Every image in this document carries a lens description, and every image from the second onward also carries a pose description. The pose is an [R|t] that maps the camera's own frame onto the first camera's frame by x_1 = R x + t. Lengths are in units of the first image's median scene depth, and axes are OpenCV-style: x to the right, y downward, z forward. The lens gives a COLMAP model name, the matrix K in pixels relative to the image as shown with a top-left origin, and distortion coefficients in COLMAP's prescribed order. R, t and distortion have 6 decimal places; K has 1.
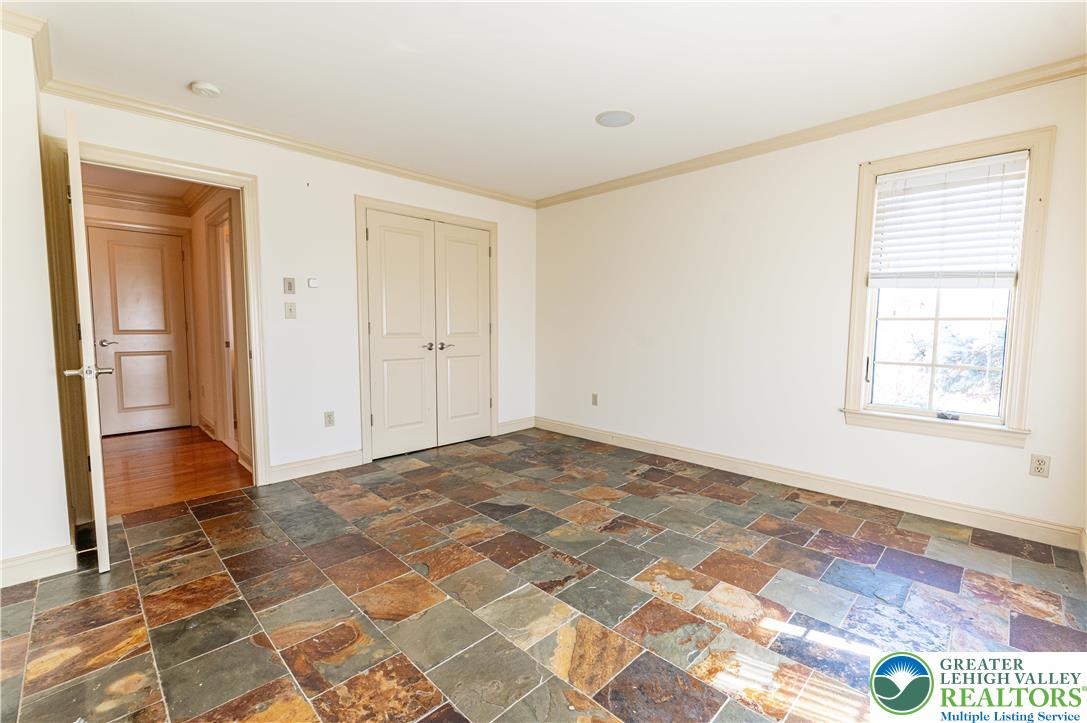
lens RADIAL K [[470.7, 0, 542.8], [0, 470.7, 360.7], [0, 0, 1]] dist [0.002795, 0.000106]
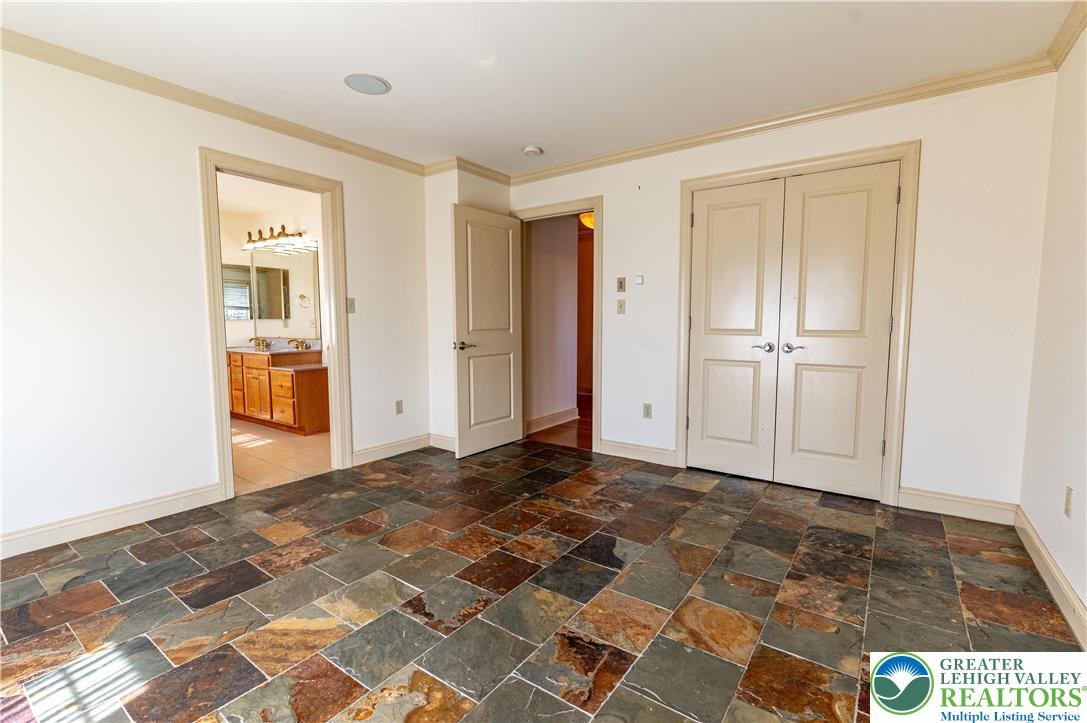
lens RADIAL K [[470.7, 0, 542.2], [0, 470.7, 360.9], [0, 0, 1]] dist [0.002795, 0.000106]
pose [[0.179386, 0.082136, -0.980344, 0.626143], [-0.073665, 0.994832, 0.069870, -0.049969], [0.981017, 0.059683, 0.184510, 0.715995]]
